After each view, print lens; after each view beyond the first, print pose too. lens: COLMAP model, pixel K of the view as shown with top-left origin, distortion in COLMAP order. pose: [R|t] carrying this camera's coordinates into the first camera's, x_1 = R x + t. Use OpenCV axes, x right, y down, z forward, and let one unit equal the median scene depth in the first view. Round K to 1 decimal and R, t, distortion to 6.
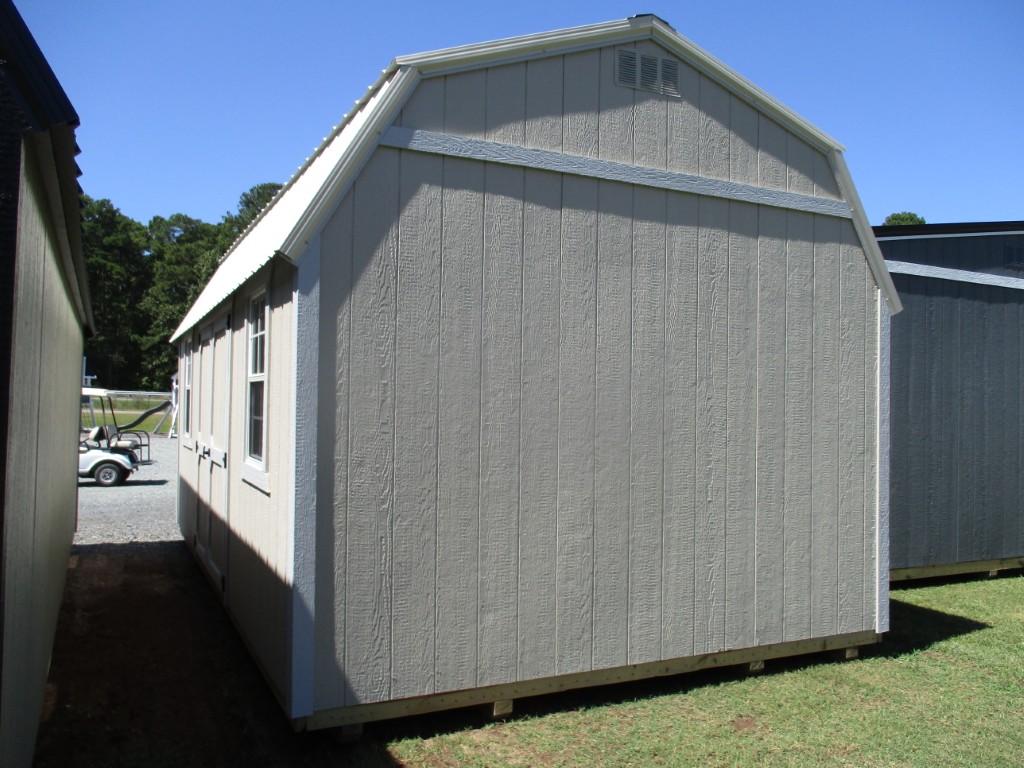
lens RADIAL K [[854.4, 0, 519.5], [0, 854.4, 365.8], [0, 0, 1]] dist [-0.033937, 0.024313]
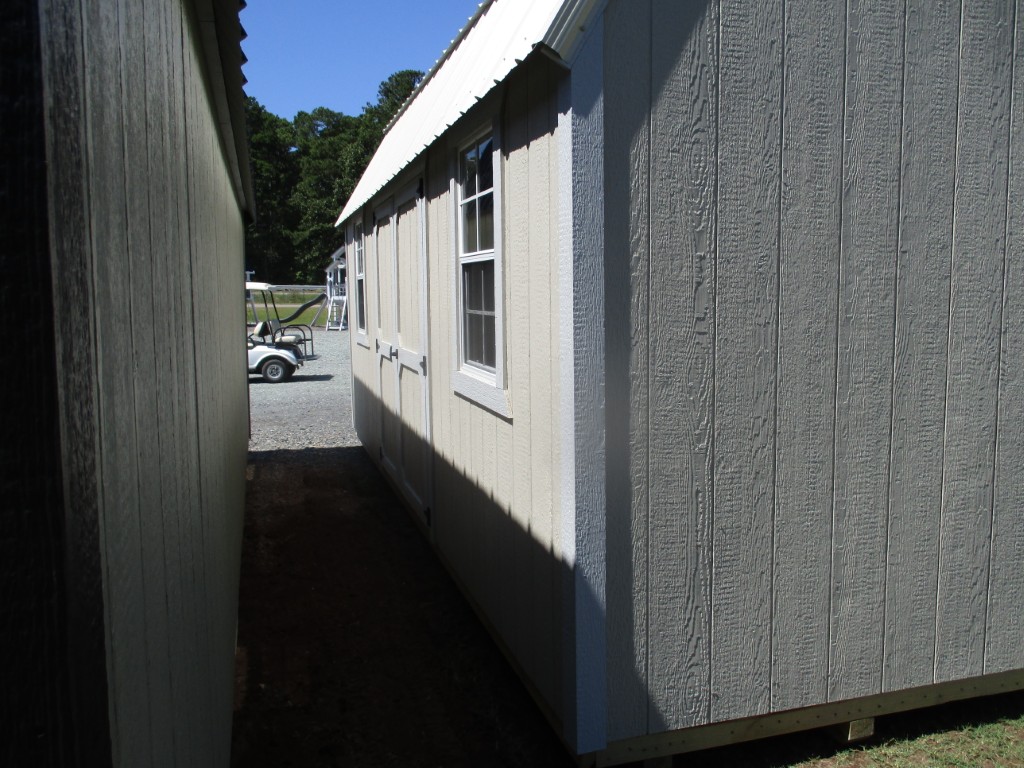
lens RADIAL K [[854.4, 0, 519.5], [0, 854.4, 365.8], [0, 0, 1]] dist [-0.033937, 0.024313]
pose [[0.986657, -0.006496, -0.162684, -0.166647], [0.027832, 0.991225, 0.129222, 0.013793], [0.160417, -0.132026, 0.978180, 0.303475]]
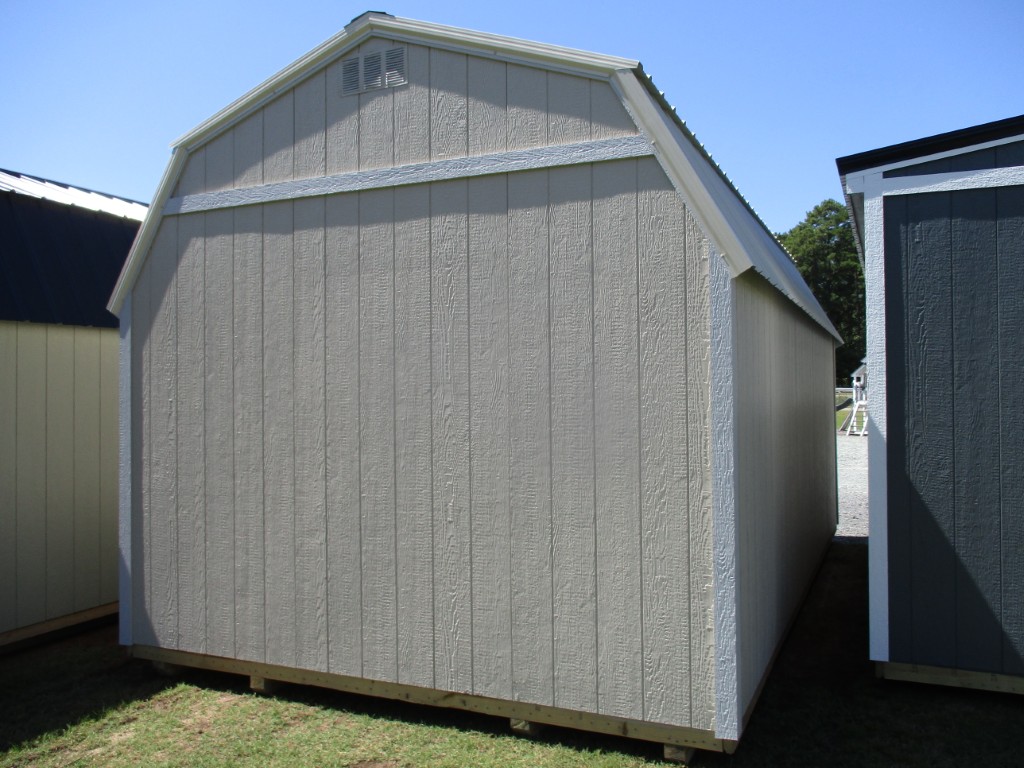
lens RADIAL K [[854.4, 0, 519.5], [0, 854.4, 365.8], [0, 0, 1]] dist [-0.033937, 0.024313]
pose [[0.639717, -0.049726, -0.767001, 1.022610], [0.053477, 0.998366, -0.020124, 0.019240], [0.766748, -0.028143, 0.641331, 0.517463]]
